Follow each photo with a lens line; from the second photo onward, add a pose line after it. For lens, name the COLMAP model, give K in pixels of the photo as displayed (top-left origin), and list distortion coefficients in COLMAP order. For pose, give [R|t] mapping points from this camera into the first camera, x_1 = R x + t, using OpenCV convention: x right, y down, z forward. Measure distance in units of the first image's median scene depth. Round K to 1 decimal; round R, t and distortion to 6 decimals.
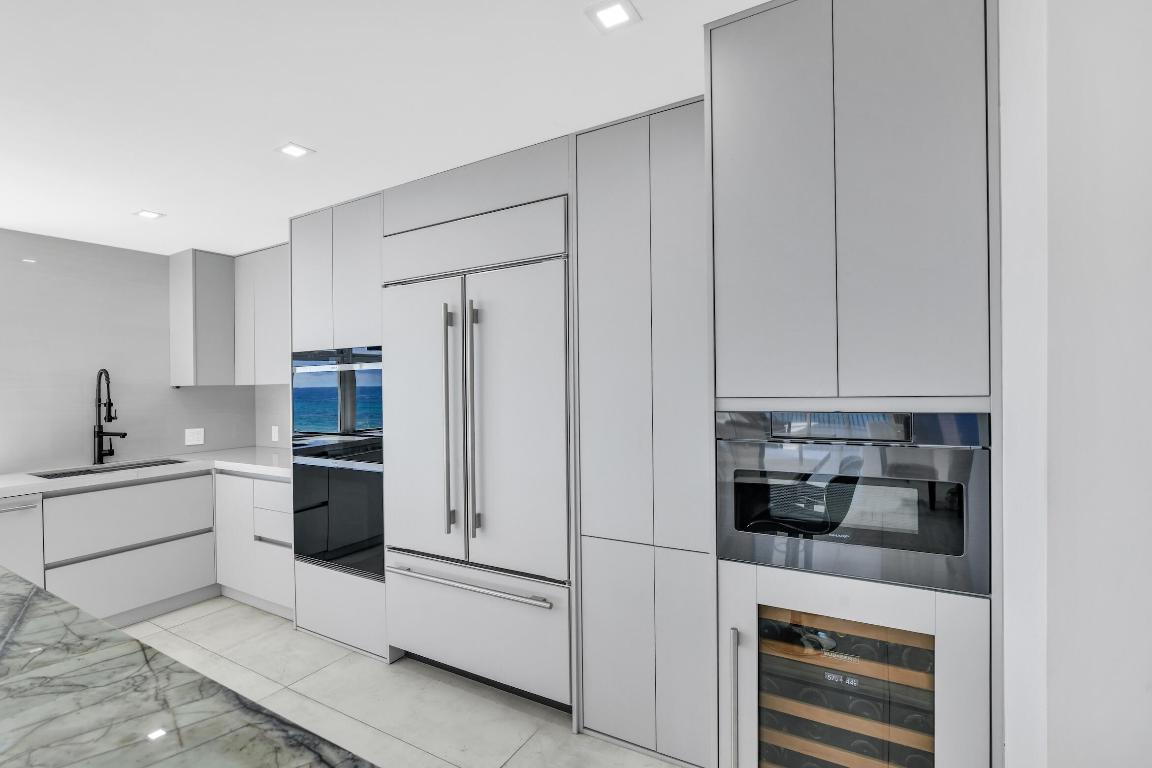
lens RADIAL K [[535.0, 0, 578.7], [0, 535.0, 386.7], [0, 0, 1]] dist [-0.006327, -0.000571]
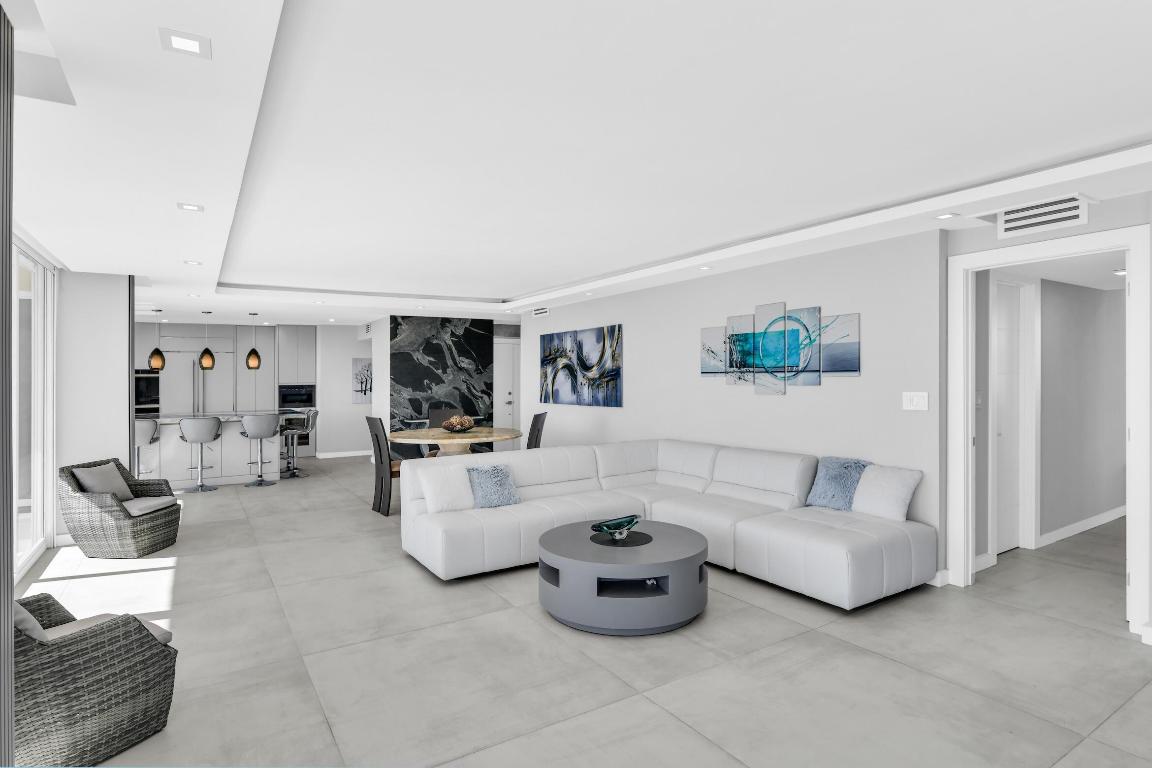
lens RADIAL K [[608.2, 0, 570.8], [0, 608.2, 378.1], [0, 0, 1]] dist [-0.004100, -0.000144]
pose [[0.466860, 0.010993, 0.884263, -4.595720], [0.009269, 0.999807, -0.017324, 0.123255], [-0.884282, 0.016284, 0.466668, -5.564140]]
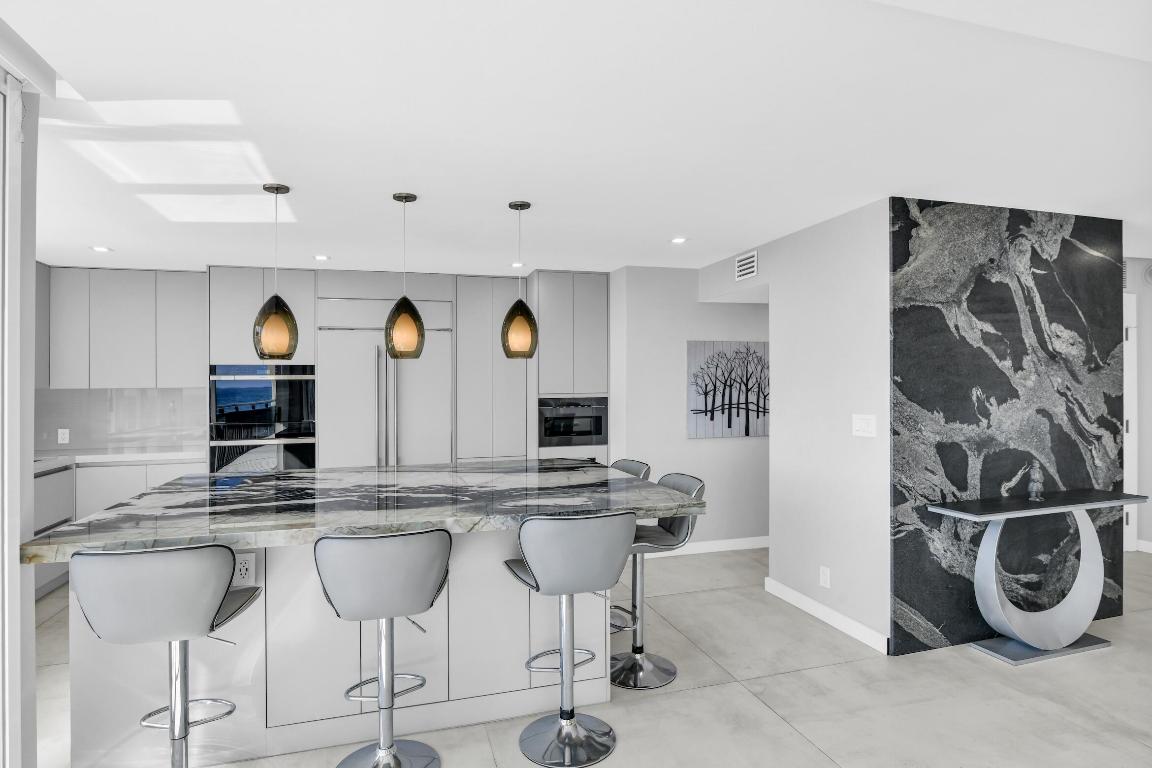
lens RADIAL K [[615.0, 0, 579.7], [0, 615.0, 387.3], [0, 0, 1]] dist [-0.003095, -0.000093]
pose [[0.674908, 0.008743, 0.737850, -2.159697], [0.003061, 0.999888, -0.014648, 0.037483], [-0.737896, 0.012145, 0.674806, -1.518900]]
